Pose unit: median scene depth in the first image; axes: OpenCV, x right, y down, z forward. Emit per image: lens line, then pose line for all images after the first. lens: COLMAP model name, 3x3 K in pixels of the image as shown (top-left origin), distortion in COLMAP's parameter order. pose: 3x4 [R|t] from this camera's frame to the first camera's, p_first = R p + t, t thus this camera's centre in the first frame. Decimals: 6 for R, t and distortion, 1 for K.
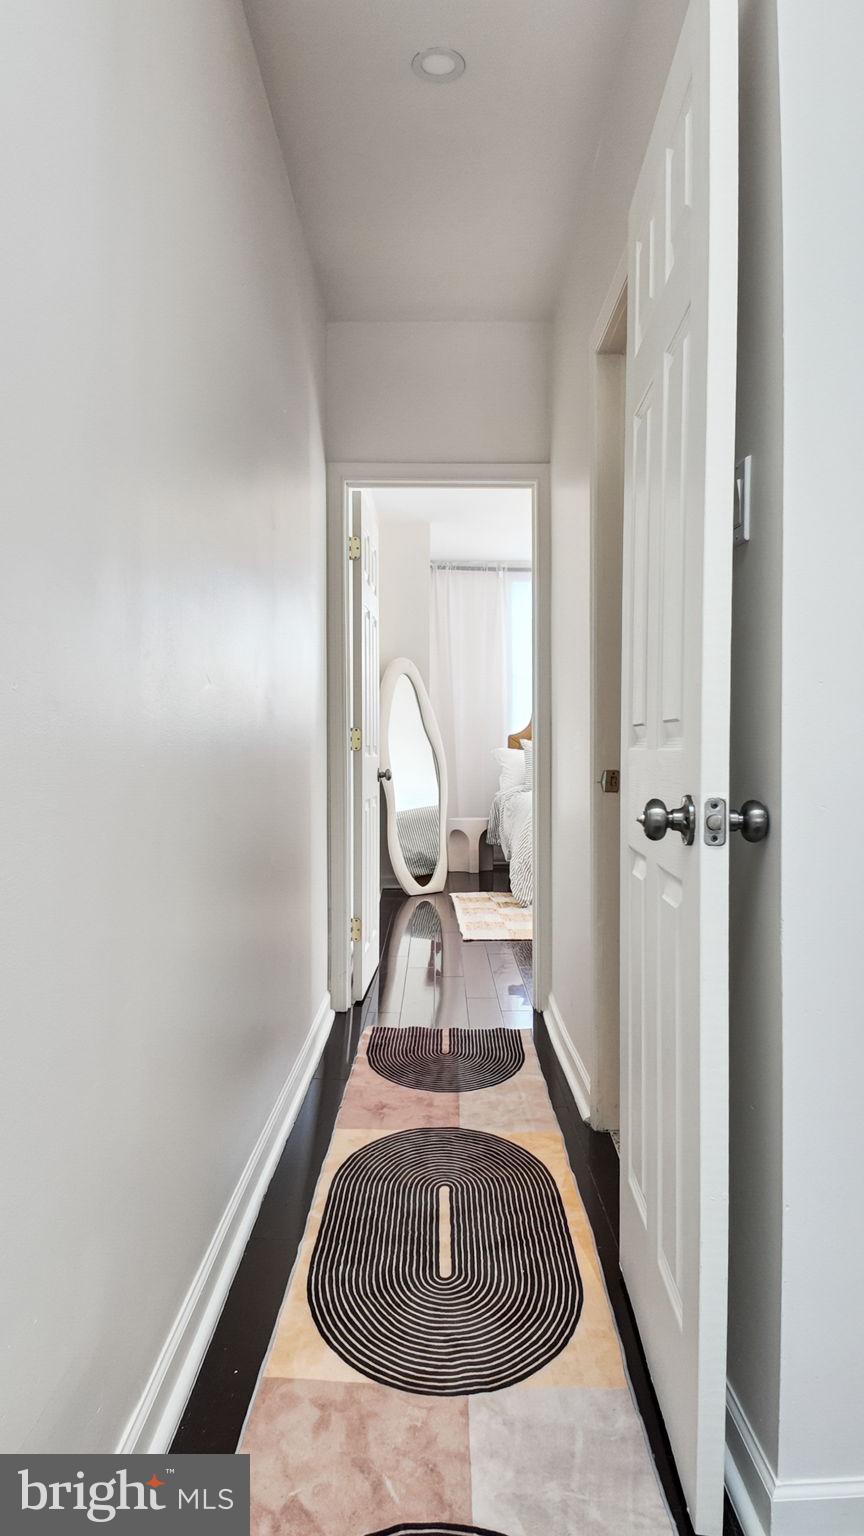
lens RADIAL K [[802.9, 0, 432.0], [0, 802.9, 768.0], [0, 0, 1]] dist [0.030415, -0.049584]
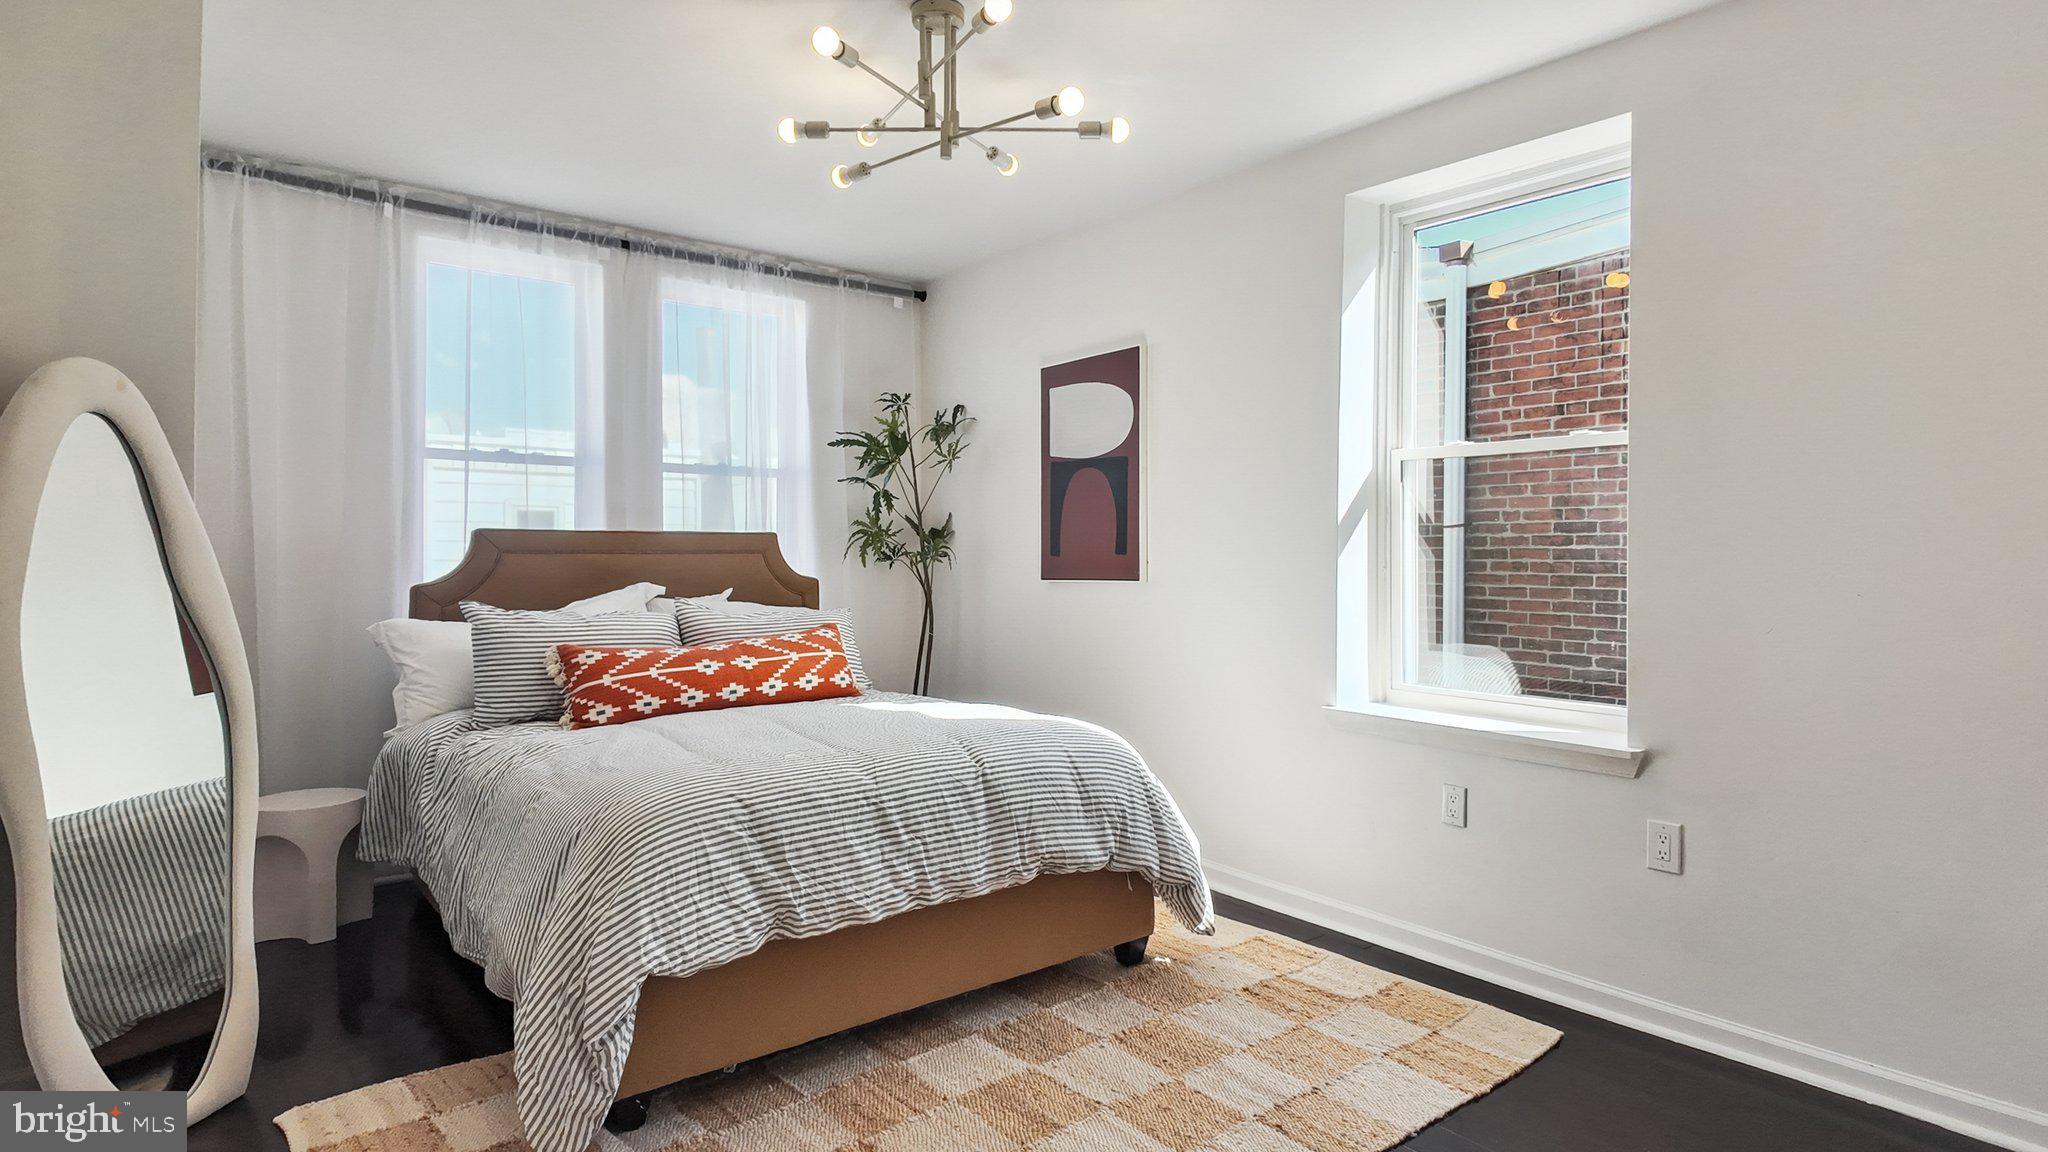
lens RADIAL K [[1070.6, 0, 1024.0], [0, 1070.6, 576.0], [0, 0, 1]] dist [0.030415, -0.049584]
pose [[0.778305, 0.003757, 0.627876, -0.010452], [0.007274, 0.999861, -0.014999, -0.037176], [-0.627845, 0.016242, 0.778169, 0.369979]]
